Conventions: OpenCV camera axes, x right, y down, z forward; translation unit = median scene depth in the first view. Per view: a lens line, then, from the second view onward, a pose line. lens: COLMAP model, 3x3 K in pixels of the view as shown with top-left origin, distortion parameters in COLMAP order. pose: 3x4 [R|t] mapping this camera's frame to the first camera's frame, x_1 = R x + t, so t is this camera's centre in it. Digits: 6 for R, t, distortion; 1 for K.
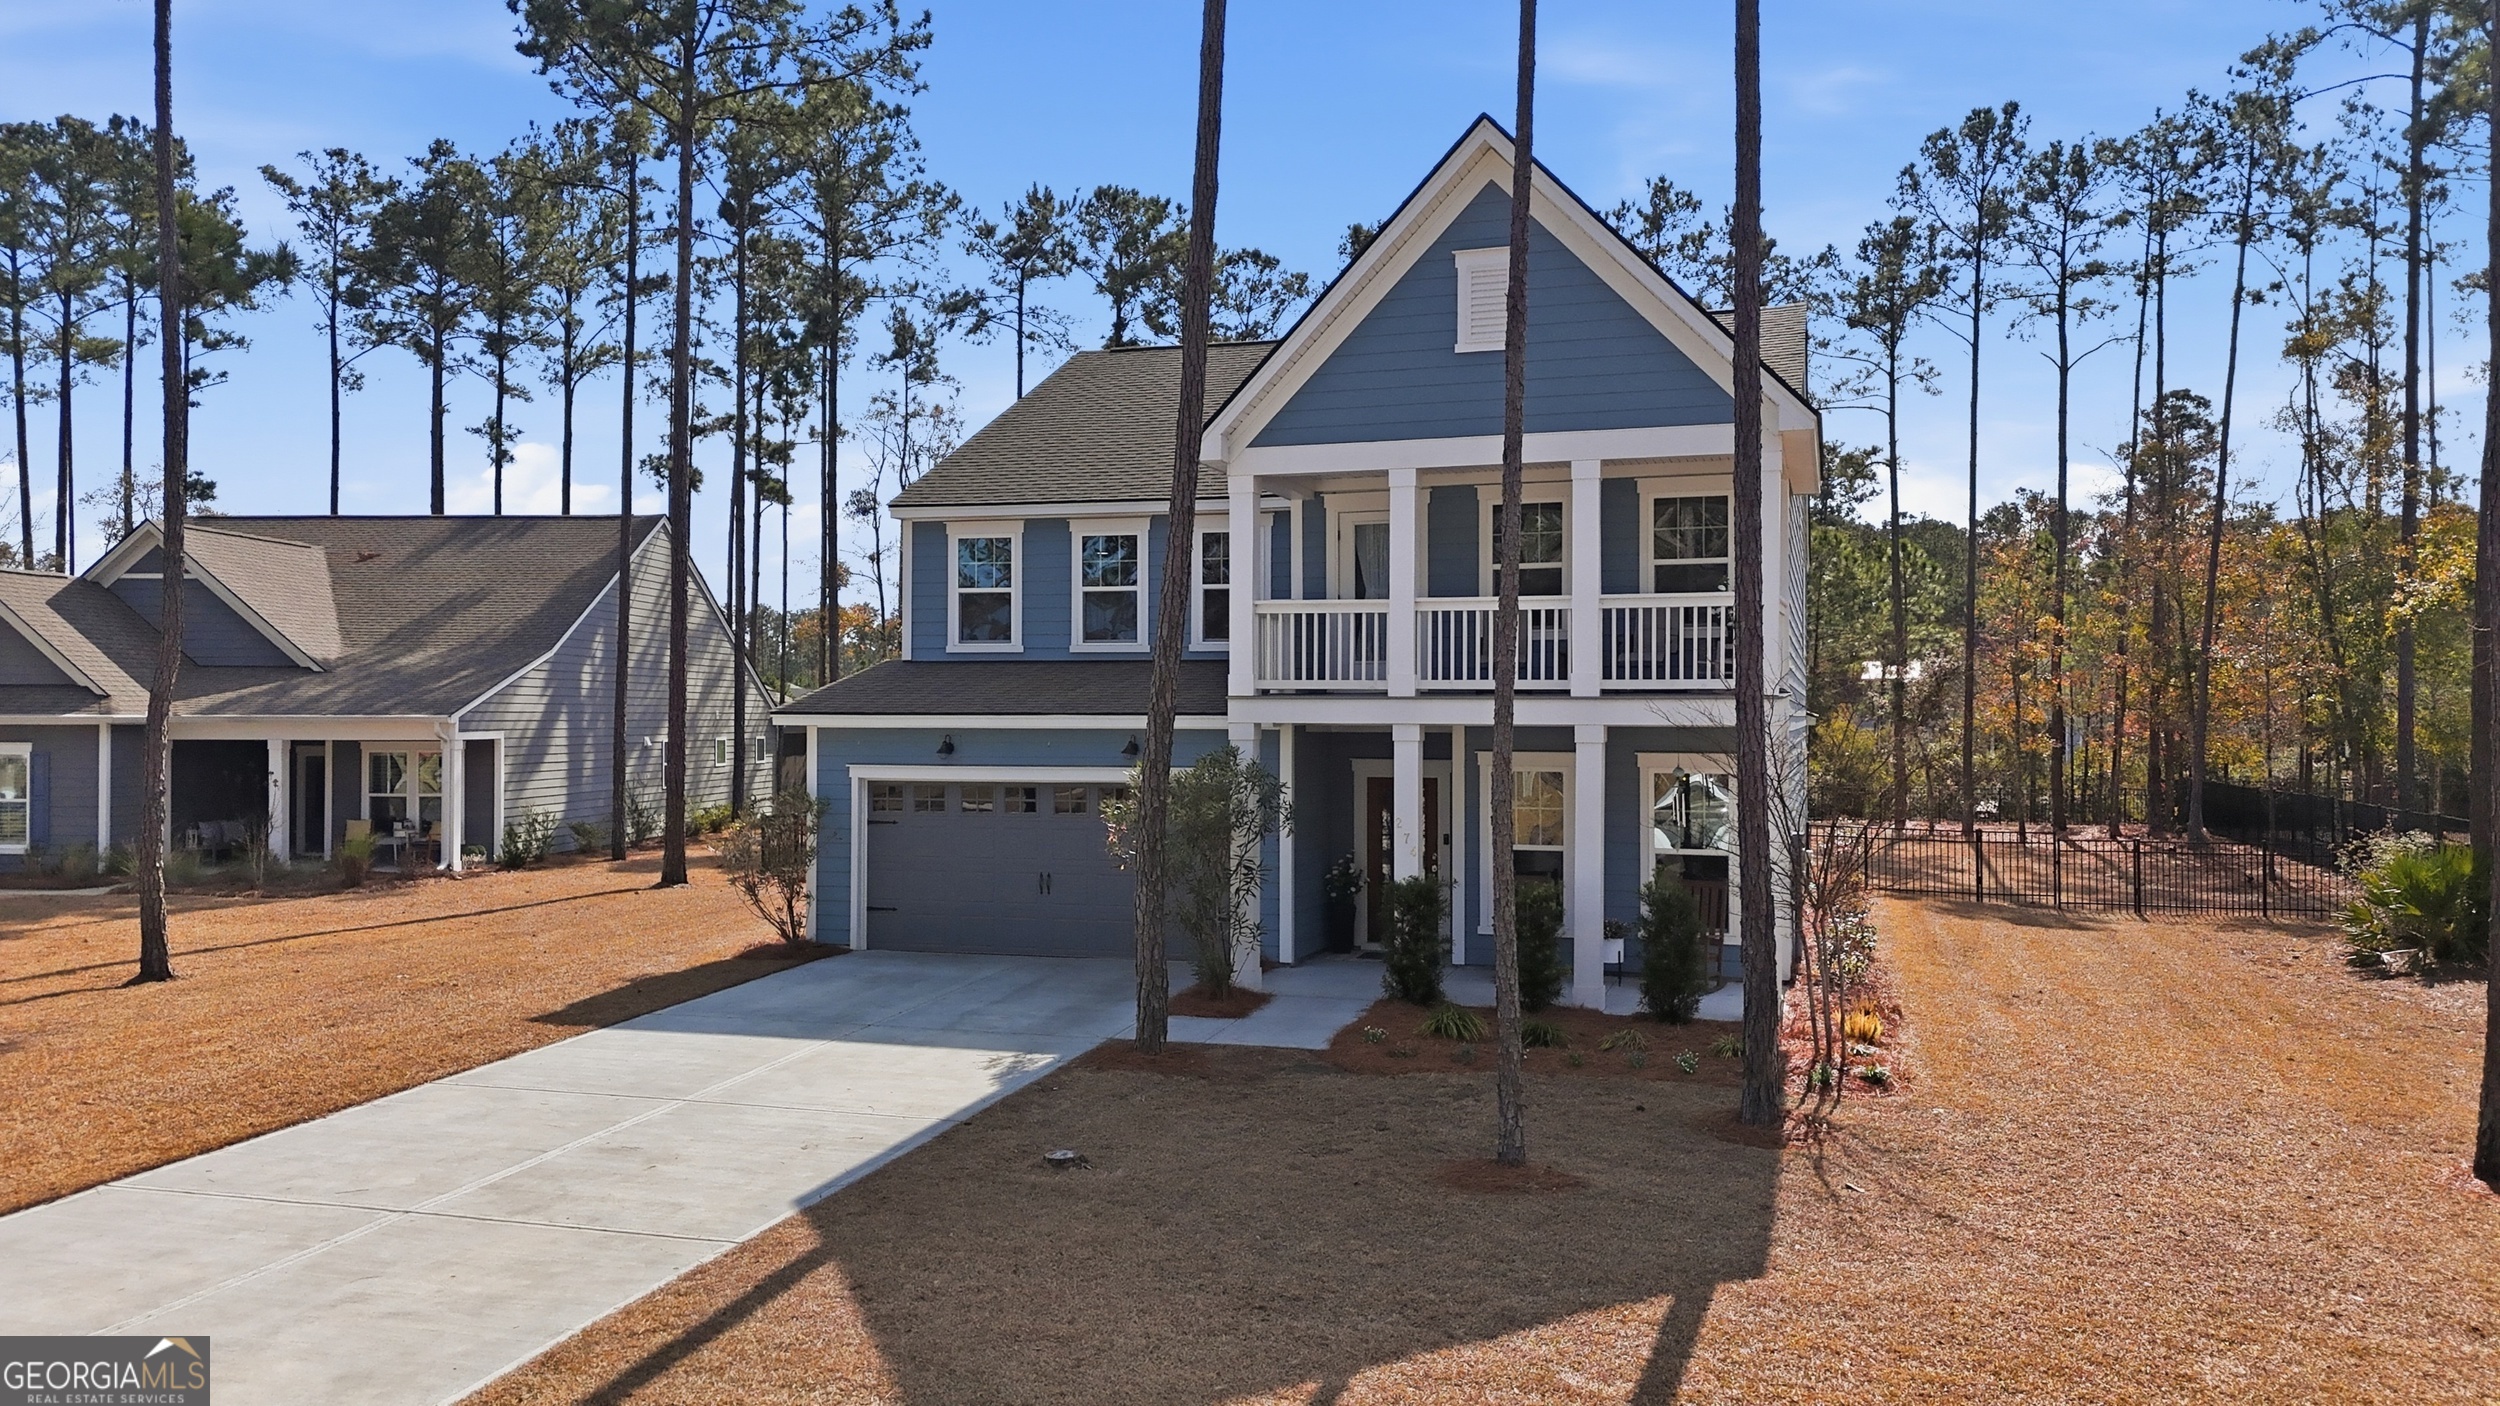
lens RADIAL K [[1790.3, 0, 1250.0], [0, 1790.3, 703.0], [0, 0, 1]] dist [0.065477, -0.050833]
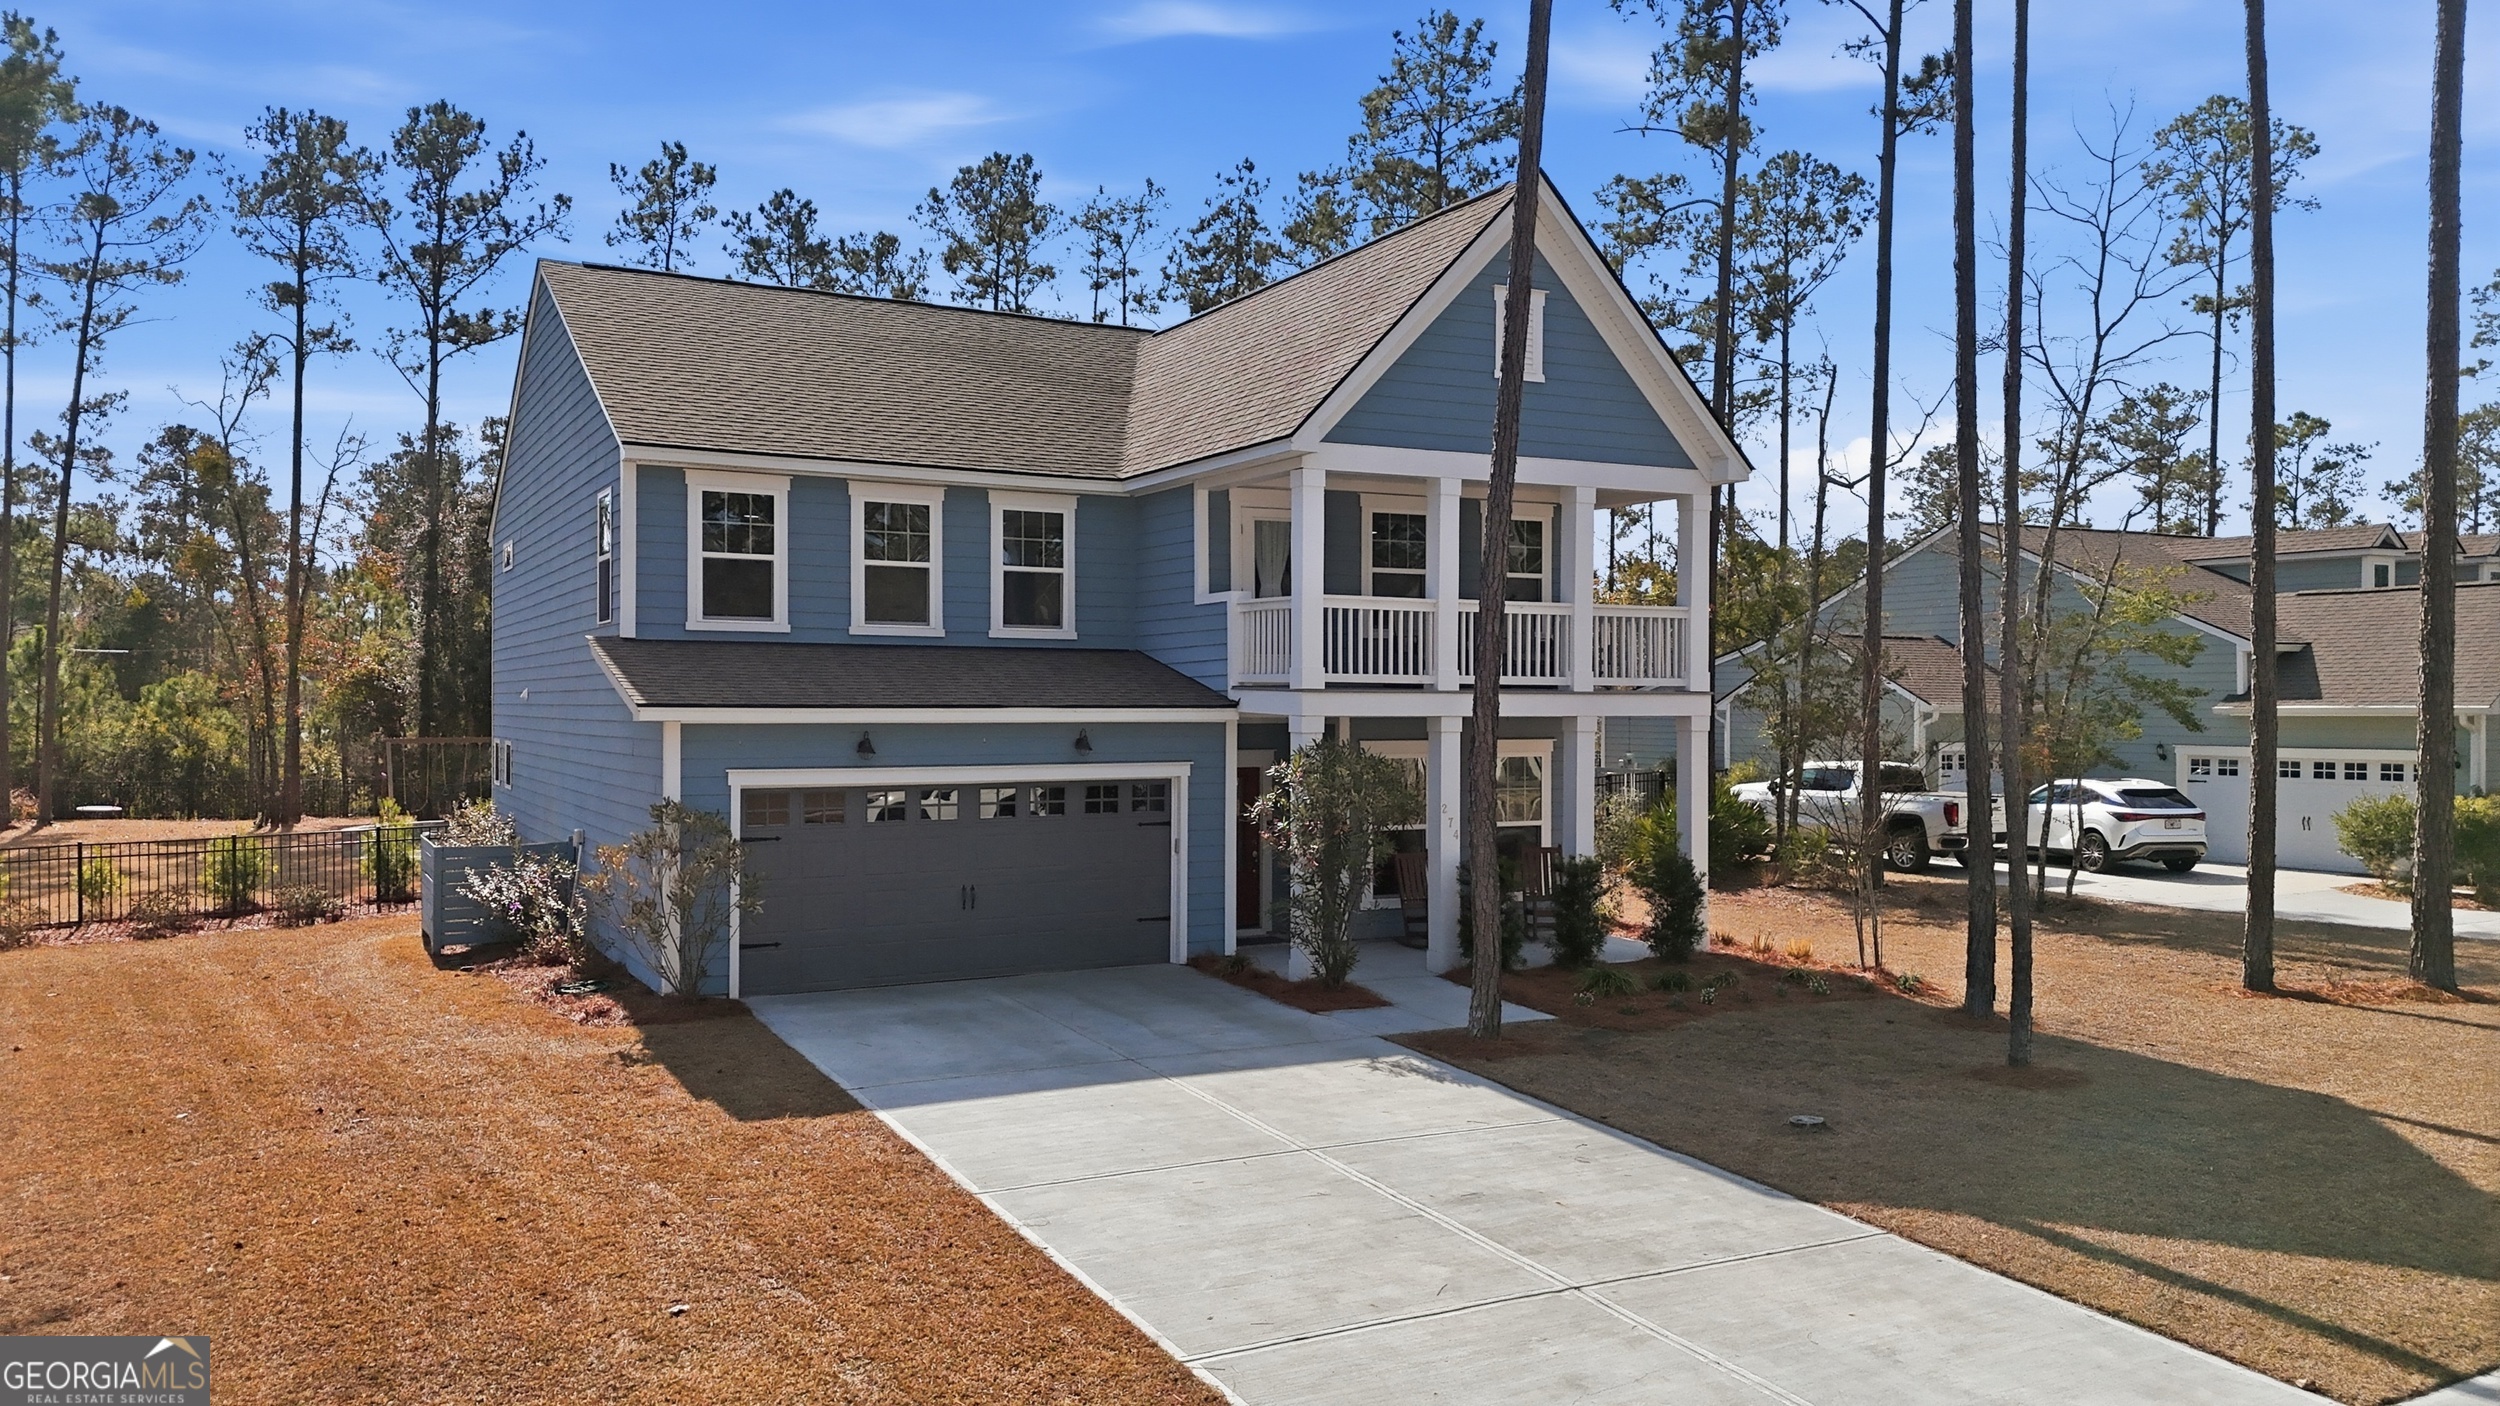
lens RADIAL K [[1790.3, 0, 1250.0], [0, 1790.3, 703.0], [0, 0, 1]] dist [0.065477, -0.050833]
pose [[0.710122, -0.000266, 0.704079, -0.745119], [-0.005997, 0.999961, 0.006426, -0.002316], [-0.704053, -0.008786, 0.710093, 0.315734]]
